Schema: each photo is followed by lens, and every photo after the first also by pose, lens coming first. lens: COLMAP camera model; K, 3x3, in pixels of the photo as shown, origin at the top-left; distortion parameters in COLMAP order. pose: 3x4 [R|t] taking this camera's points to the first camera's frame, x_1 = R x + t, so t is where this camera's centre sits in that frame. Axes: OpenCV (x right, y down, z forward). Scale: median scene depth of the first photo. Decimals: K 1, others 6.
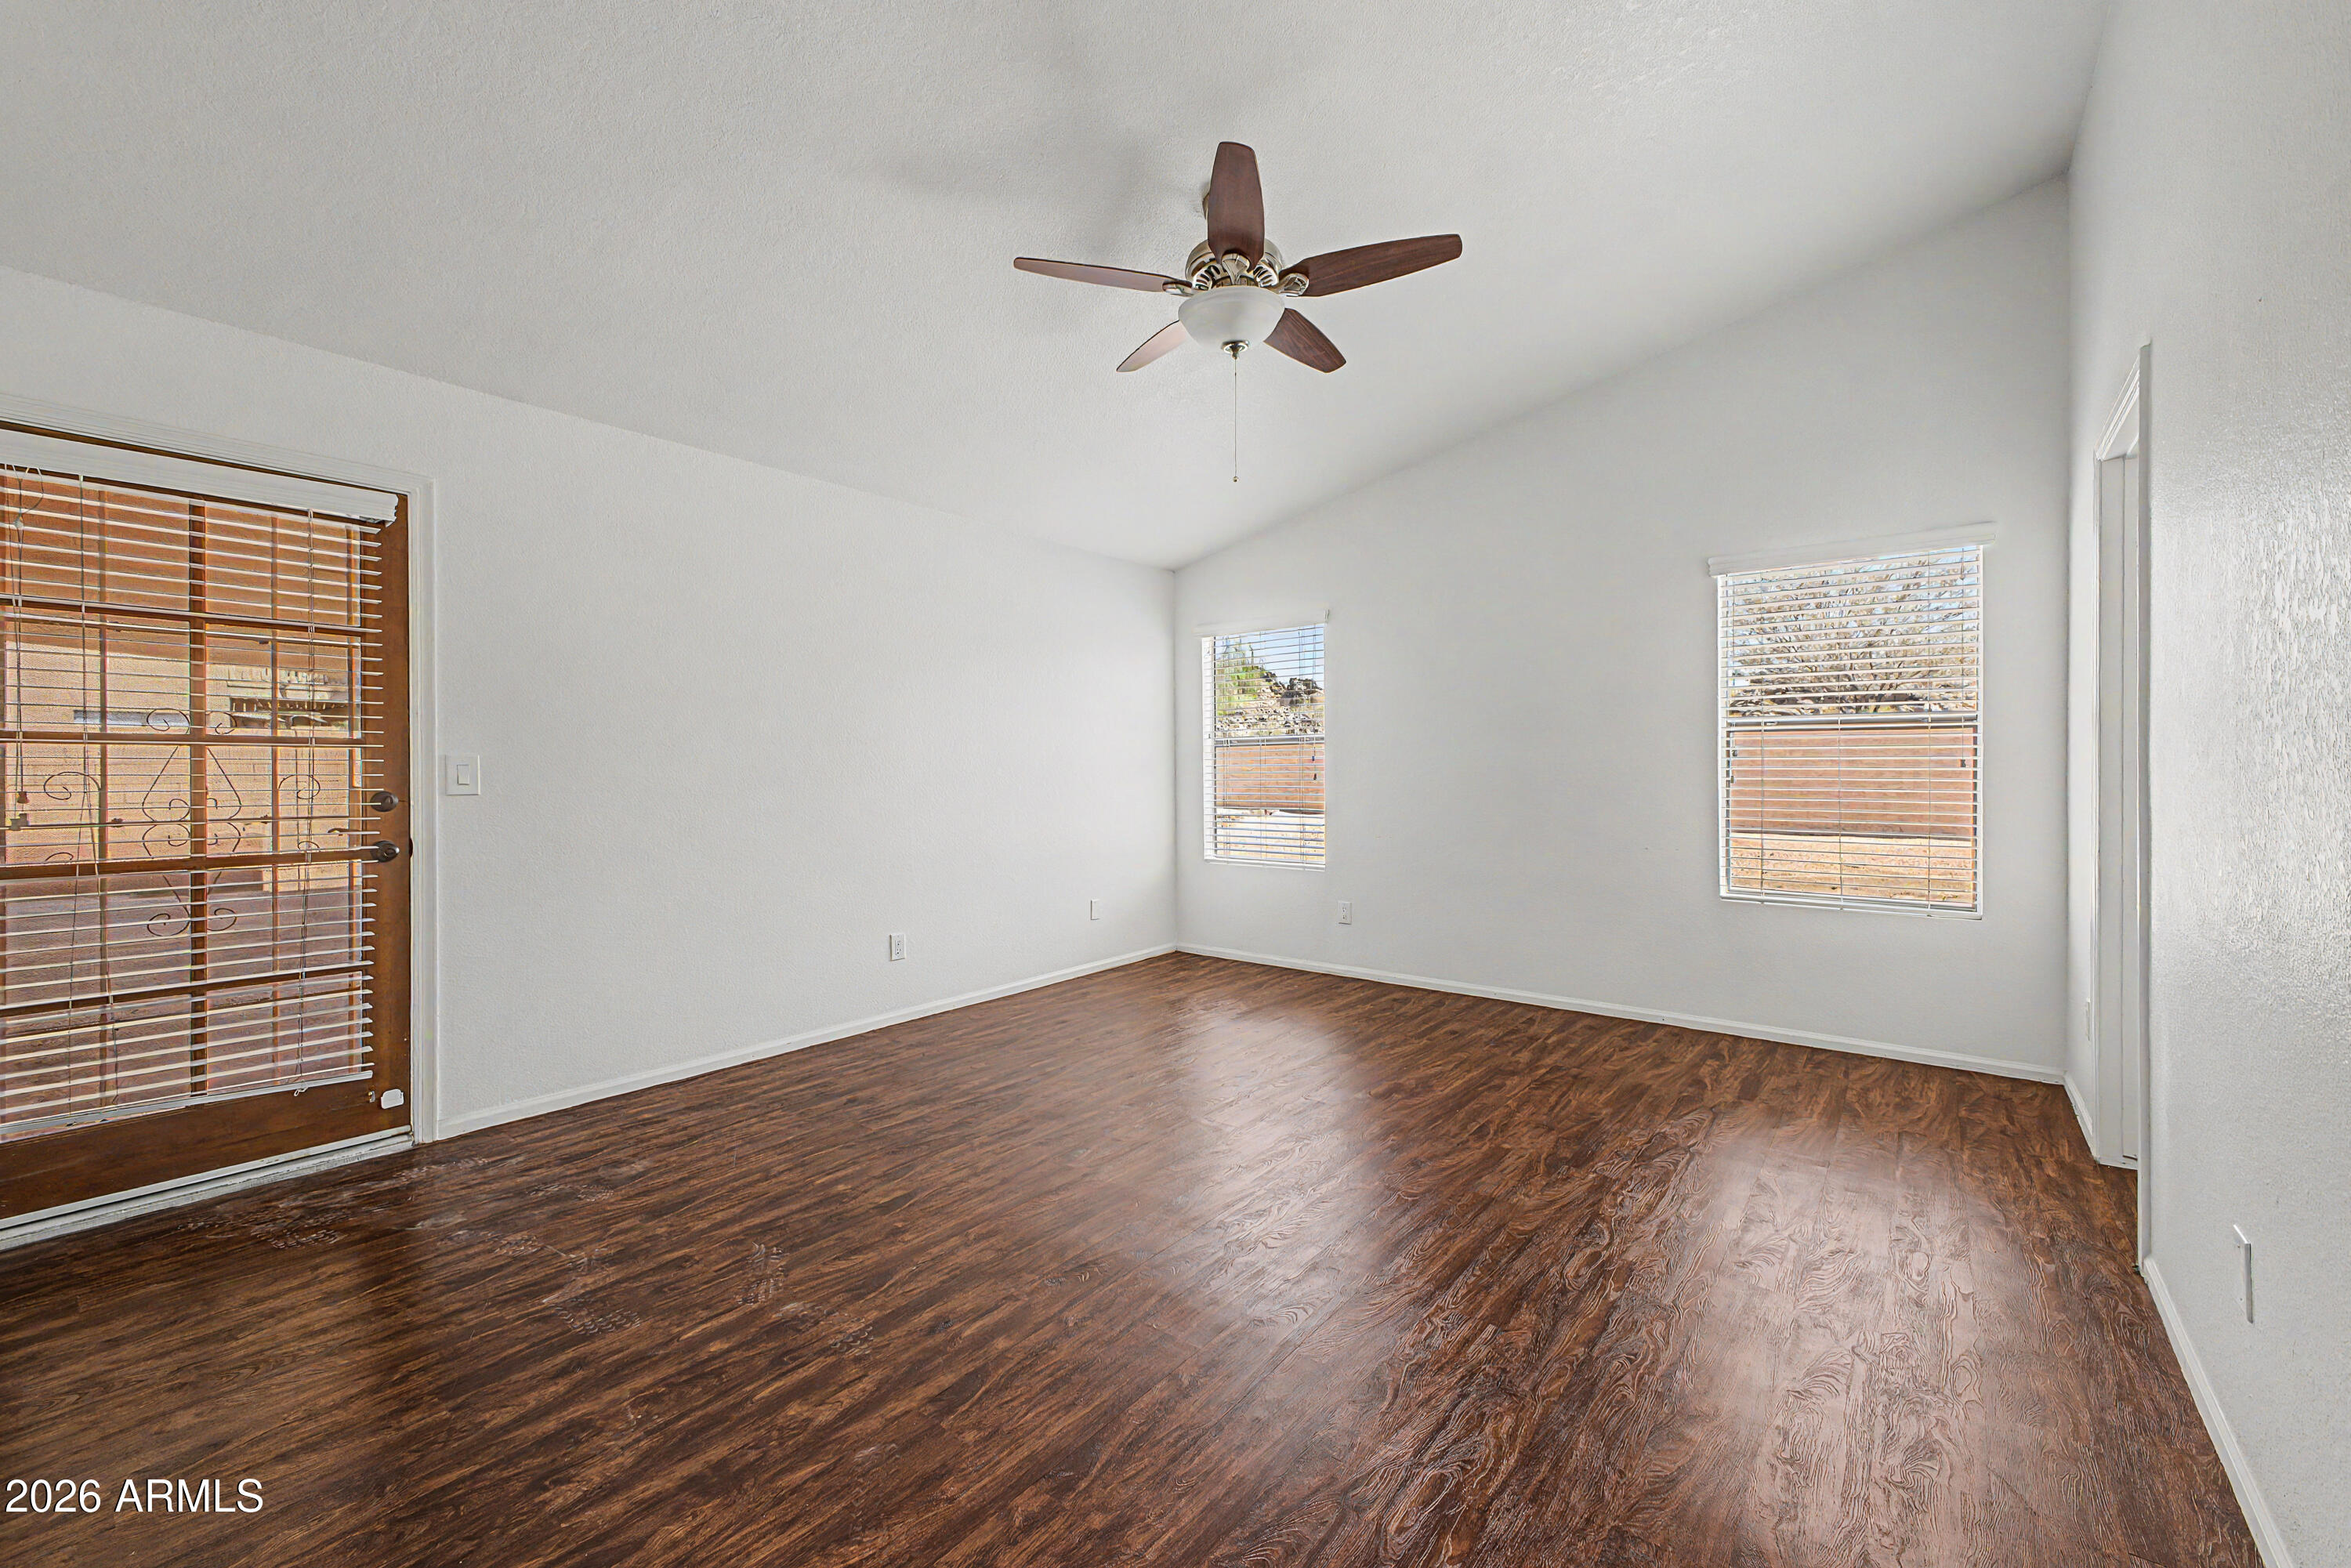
lens RADIAL K [[945.9, 0, 1184.8], [0, 945.9, 774.7], [0, 0, 1]] dist [0.012170, -0.003136]
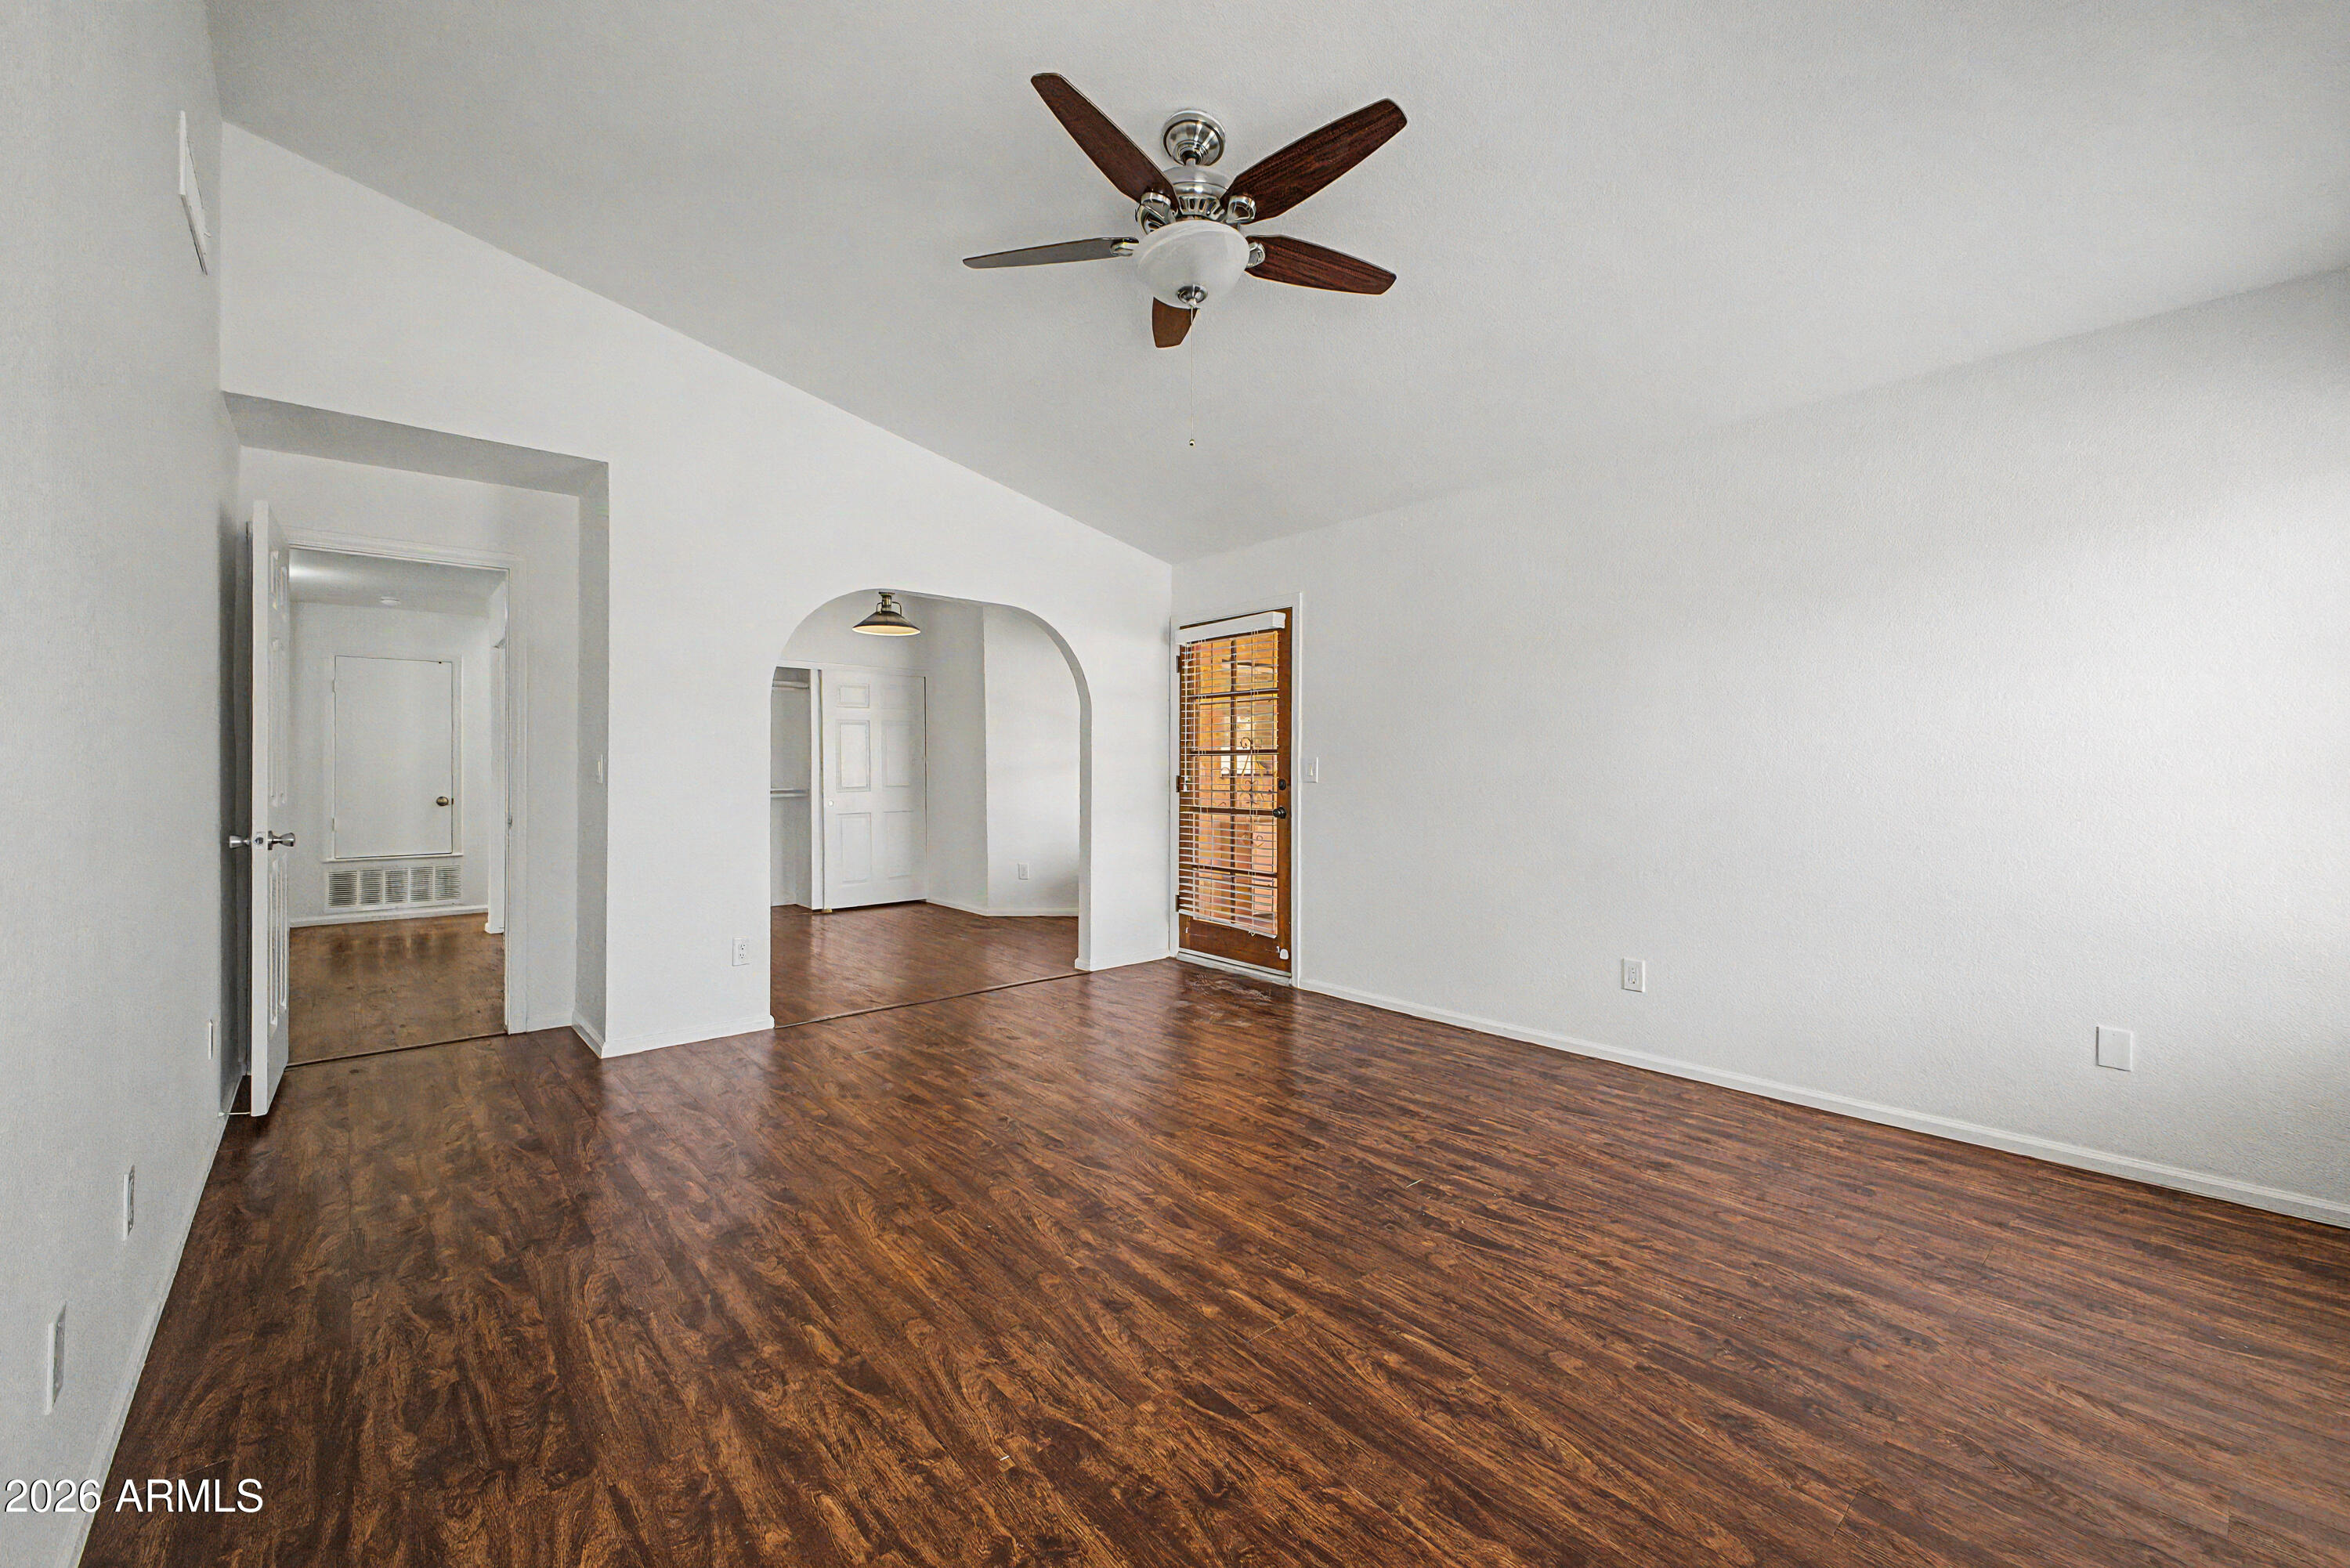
lens RADIAL K [[945.4, 0, 1182.4], [0, 945.4, 768.8], [0, 0, 1]] dist [0.012170, -0.003136]
pose [[-0.174421, 0.009682, -0.984624, 0.921091], [-0.006546, 0.999918, 0.010992, -0.020711], [0.984649, 0.008362, -0.174344, 1.119094]]
